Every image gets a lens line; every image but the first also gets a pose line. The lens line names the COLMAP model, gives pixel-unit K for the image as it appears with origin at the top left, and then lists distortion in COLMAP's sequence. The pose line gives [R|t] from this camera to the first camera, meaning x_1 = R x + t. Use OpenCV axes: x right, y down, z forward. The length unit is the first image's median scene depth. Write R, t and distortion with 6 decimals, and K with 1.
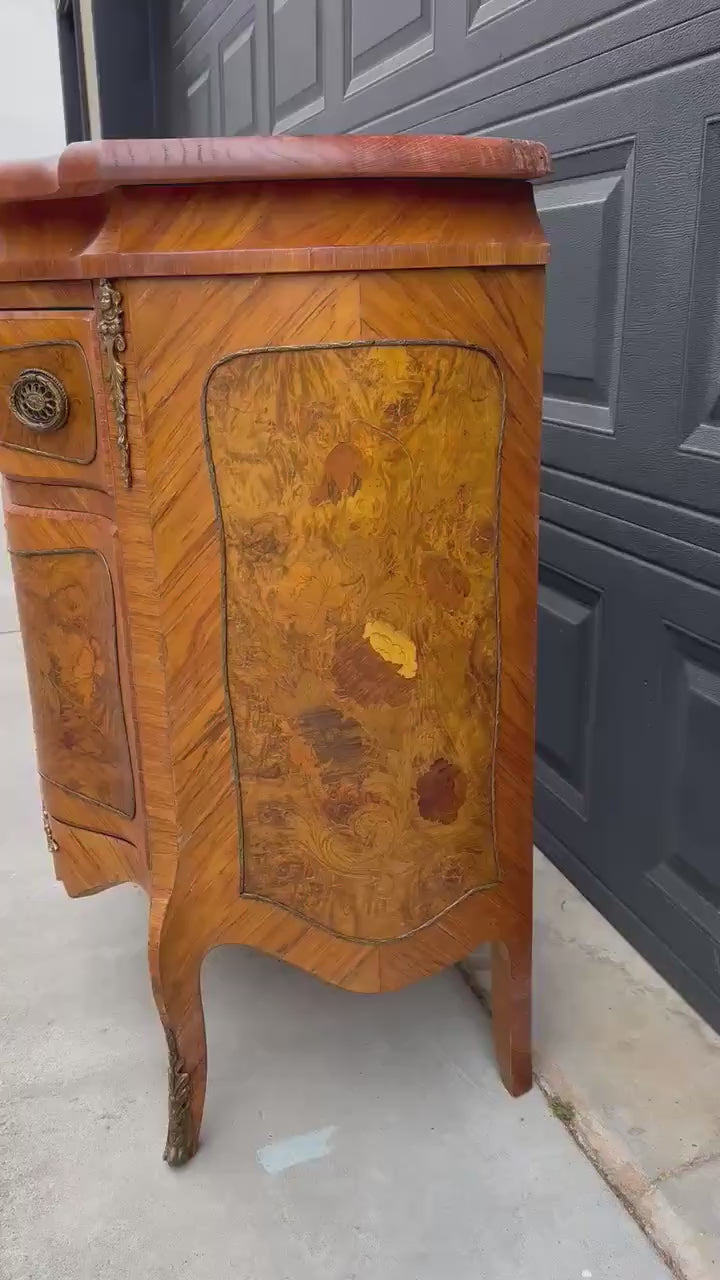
lens RADIAL K [[1009.0, 0, 360.0], [0, 1009.0, 640.0], [0, 0, 1]] dist [0.150700, -0.002611]
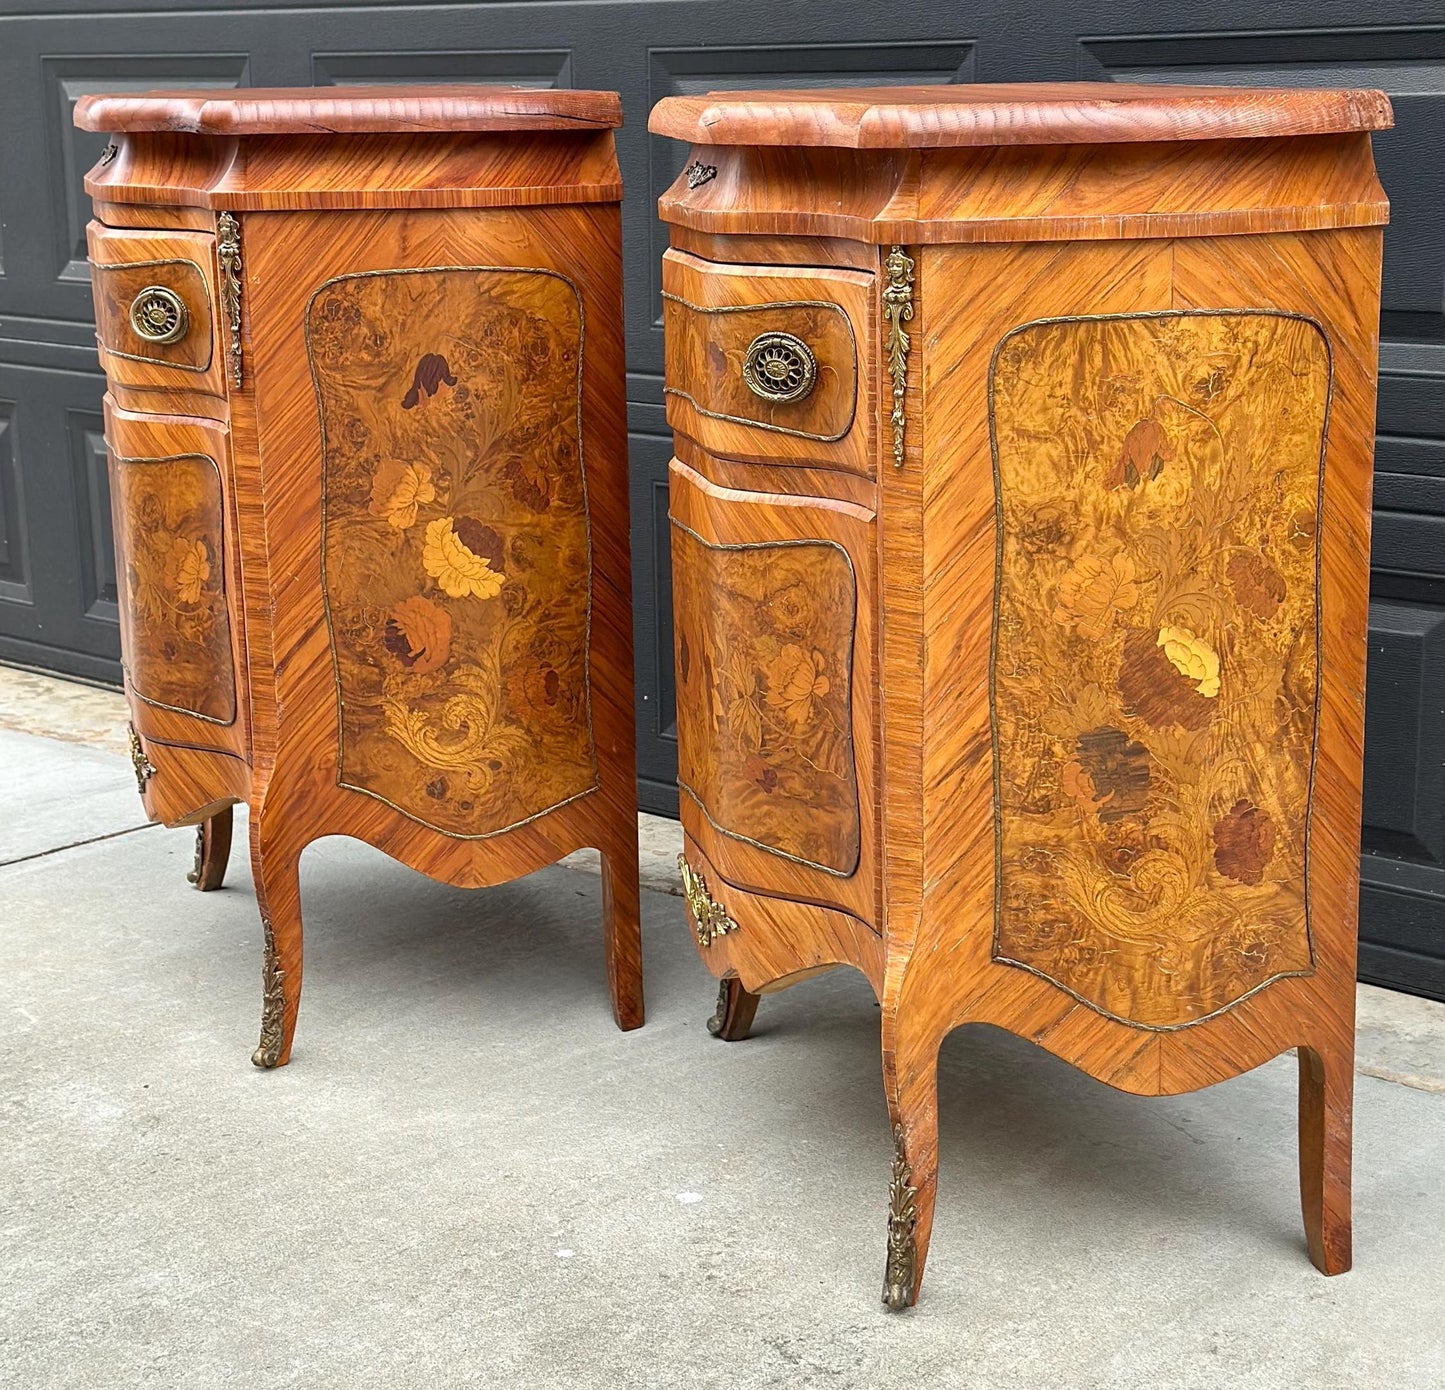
lens RADIAL K [[3028.1, 0, 721.5], [0, 3028.1, 734.0], [0, 0, 1]] dist [0.300282, 0.020889]
pose [[0.998423, 0.029023, -0.048057, -0.235177], [-0.033060, 0.995793, -0.085463, 0.300393], [0.045375, 0.086917, 0.995182, -1.553232]]
